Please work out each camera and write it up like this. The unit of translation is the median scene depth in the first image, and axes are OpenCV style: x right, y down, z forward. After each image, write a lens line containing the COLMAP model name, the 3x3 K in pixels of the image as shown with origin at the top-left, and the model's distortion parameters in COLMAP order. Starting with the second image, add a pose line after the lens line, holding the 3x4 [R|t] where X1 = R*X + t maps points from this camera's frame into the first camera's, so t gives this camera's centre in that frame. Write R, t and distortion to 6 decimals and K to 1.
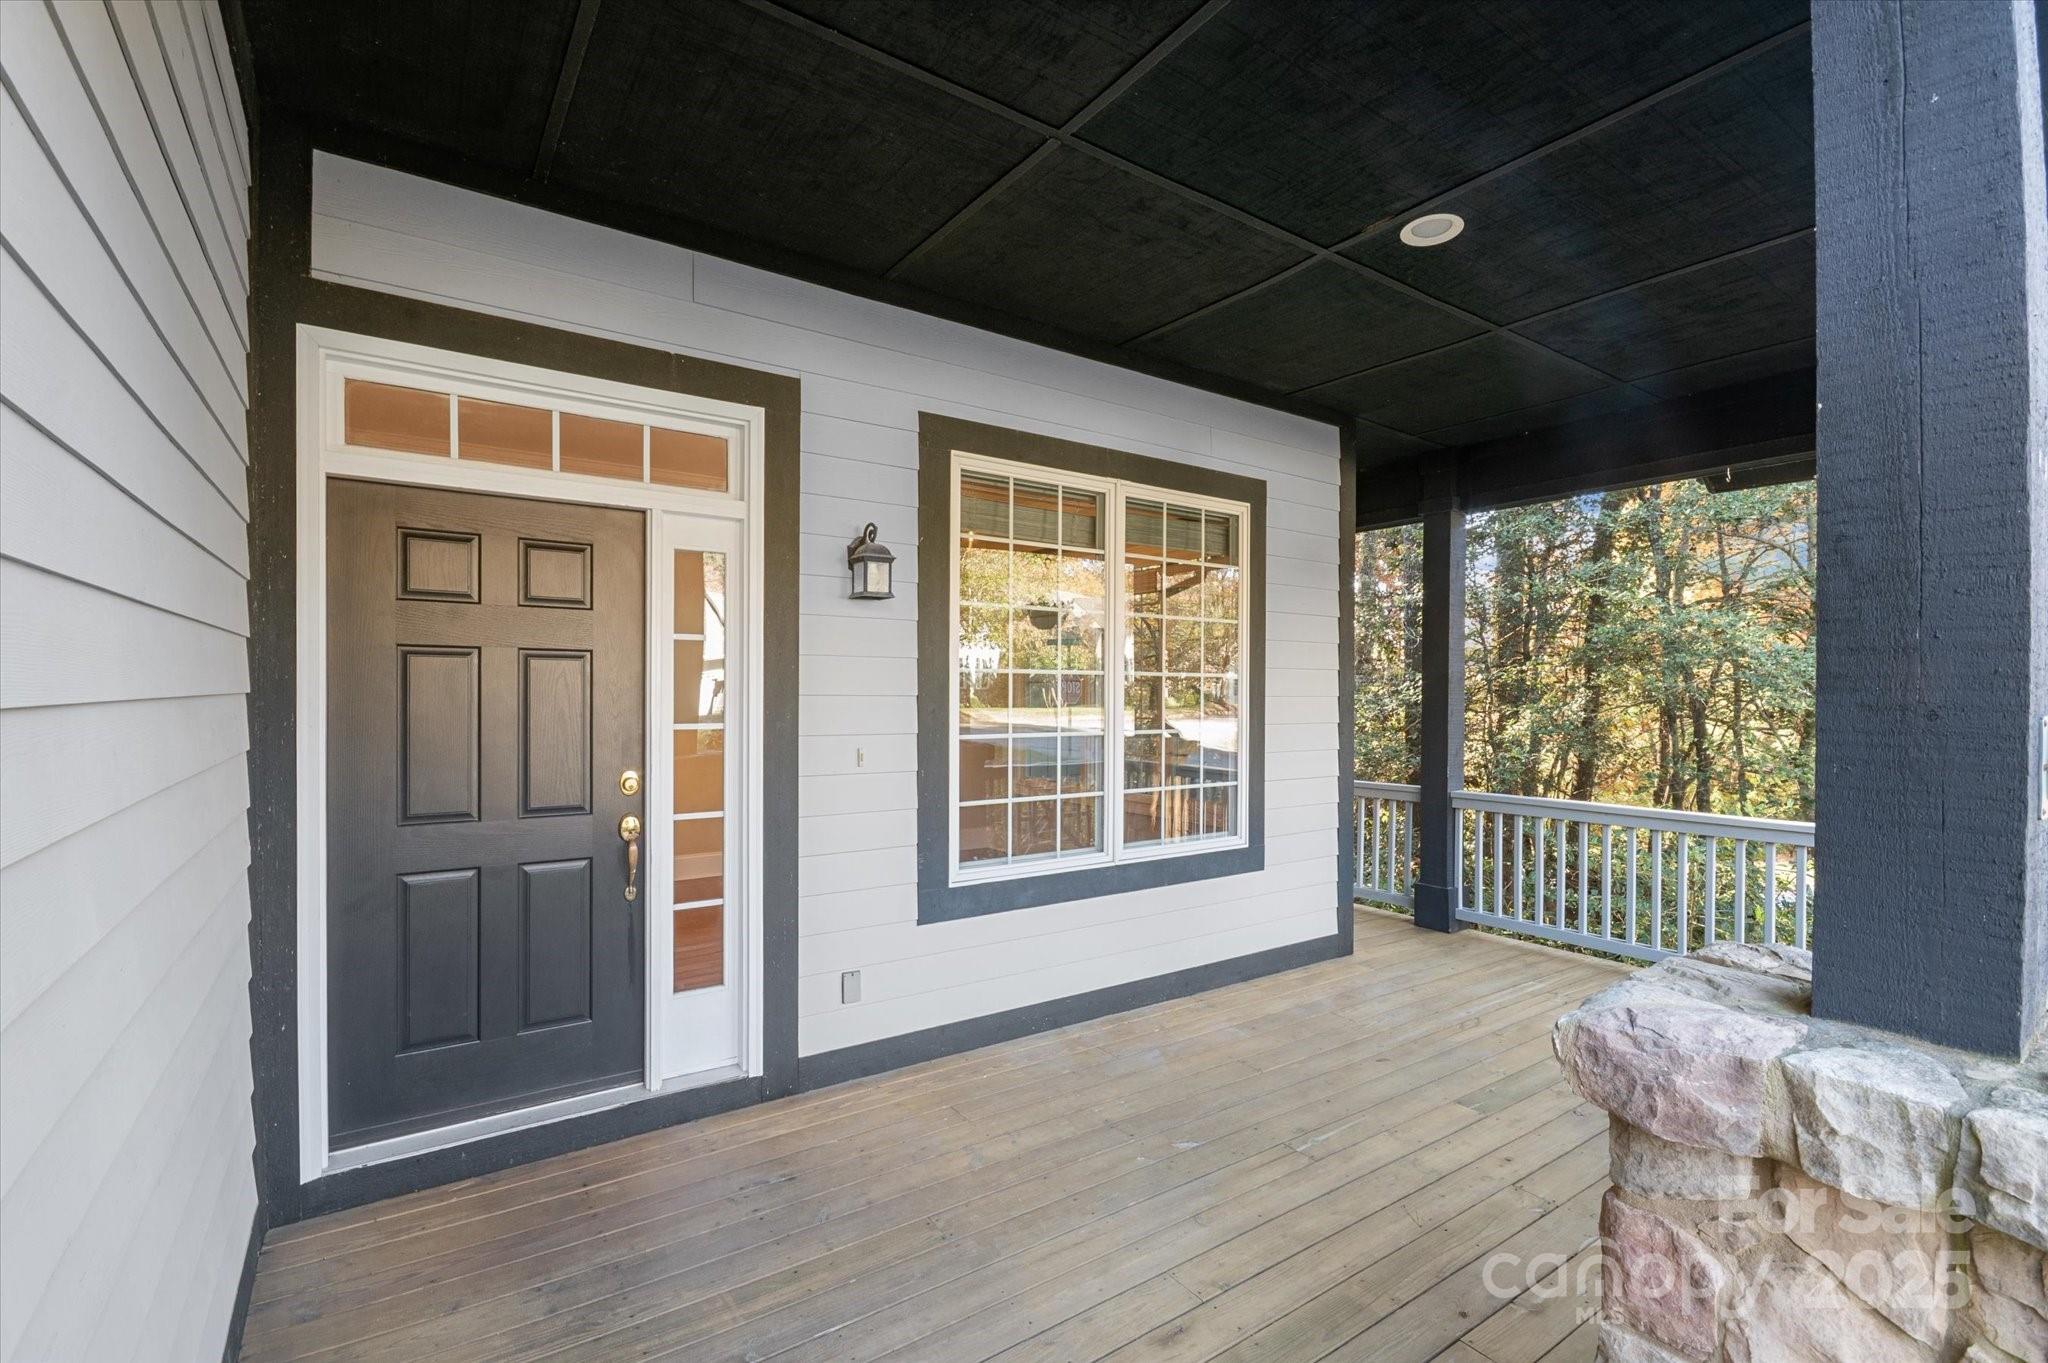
lens RADIAL K [[917.0, 0, 1021.4], [0, 917.0, 697.4], [0, 0, 1]] dist [-0.004124, -0.002483]
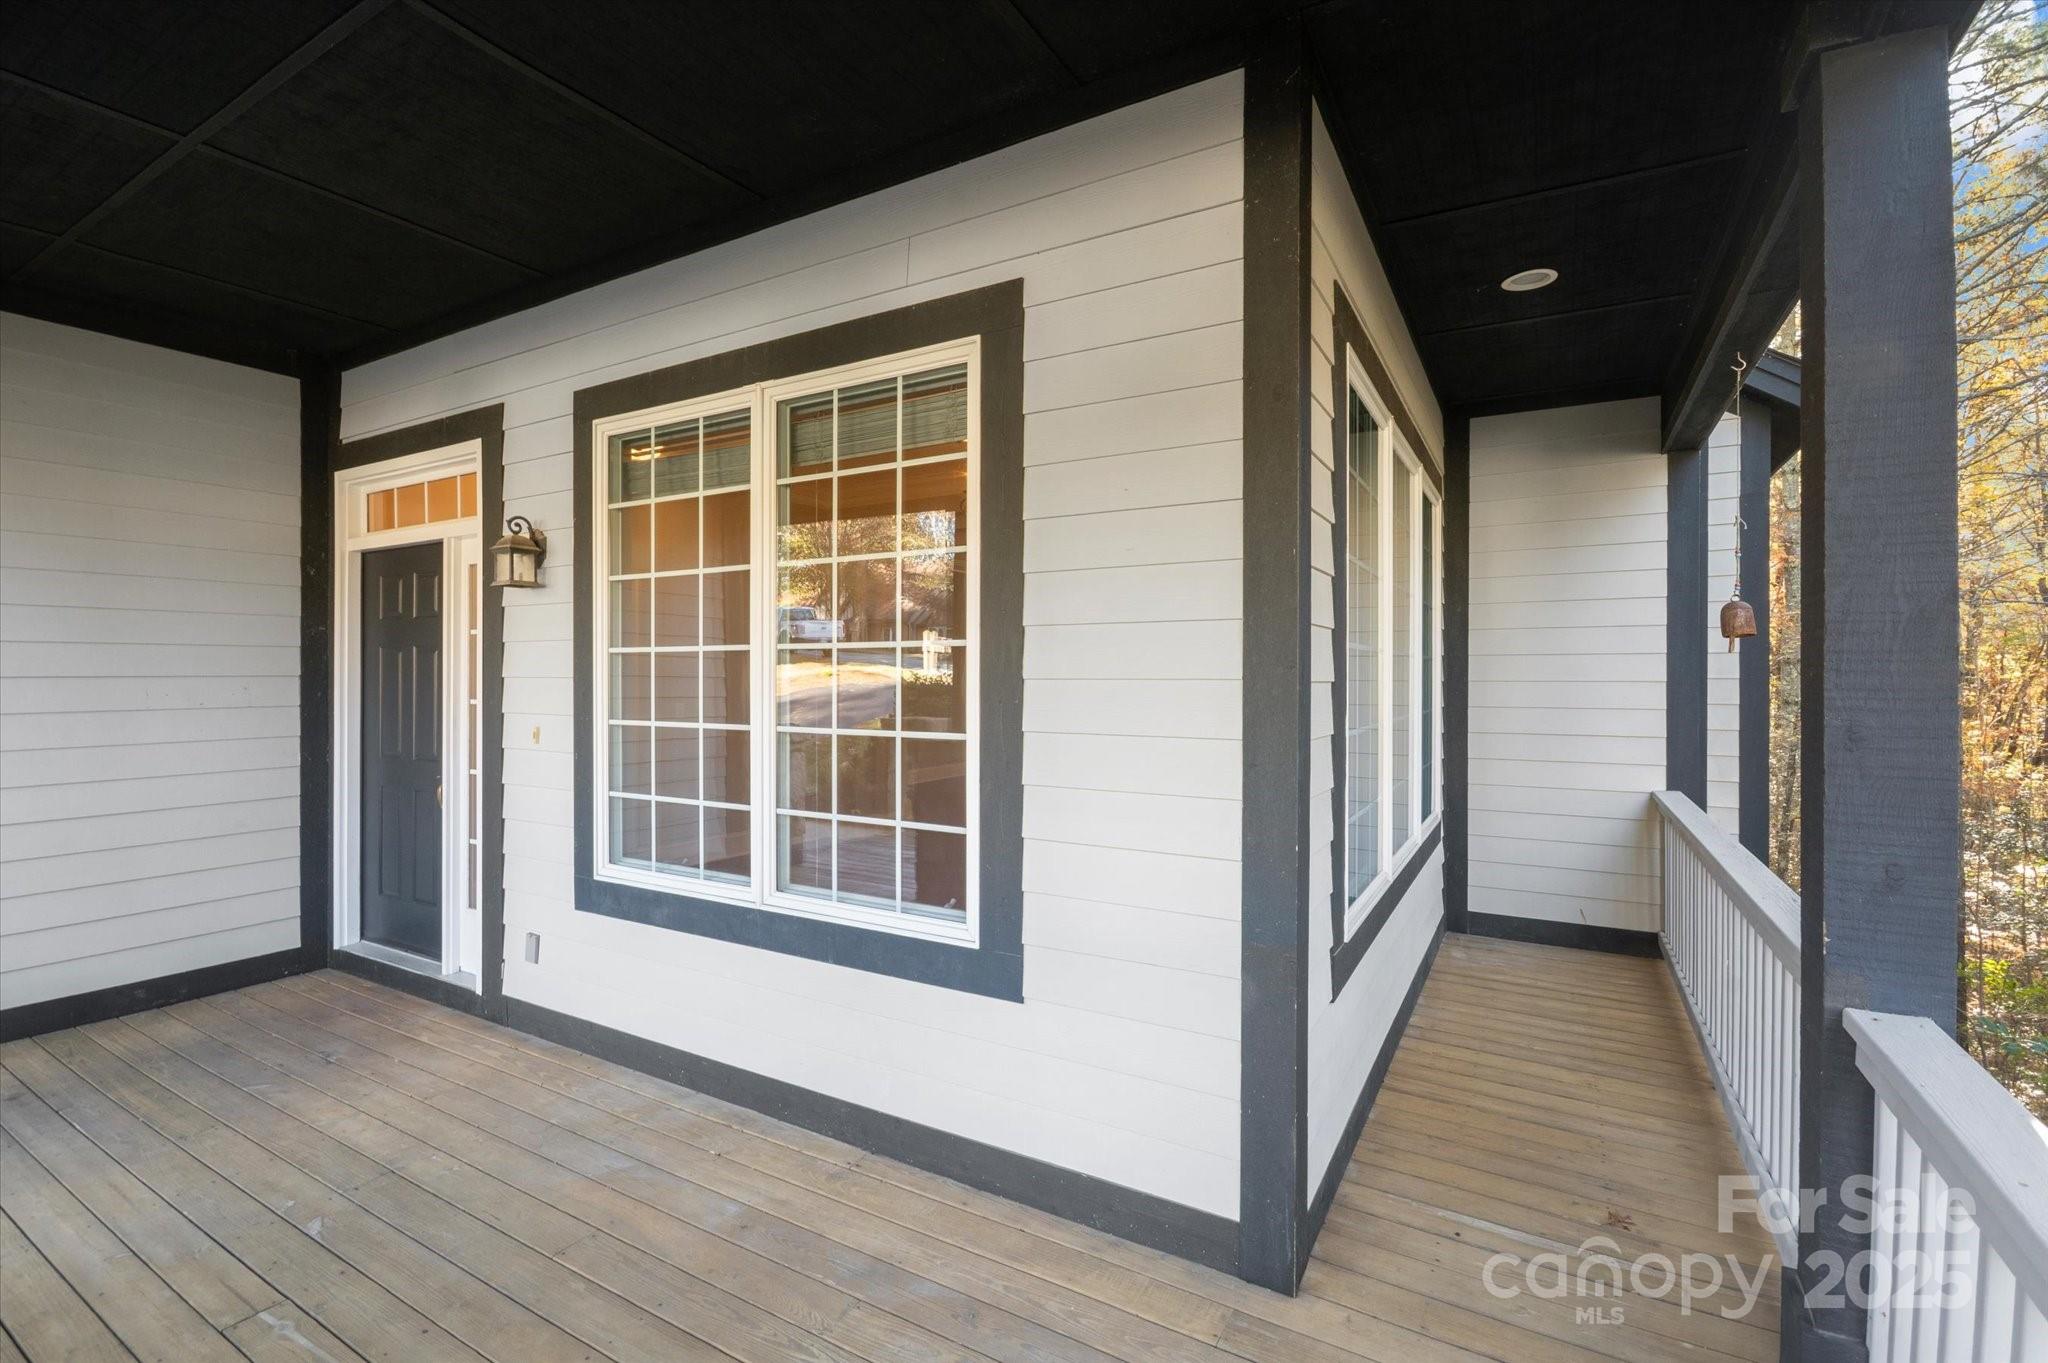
lens RADIAL K [[917.0, 0, 1022.5], [0, 917.0, 670.0], [0, 0, 1]] dist [-0.004124, -0.002483]
pose [[0.424931, -0.008310, -0.905188, 0.974311], [-0.004138, 0.999930, -0.011122, -0.000949], [0.905216, 0.008472, 0.424866, 1.000563]]
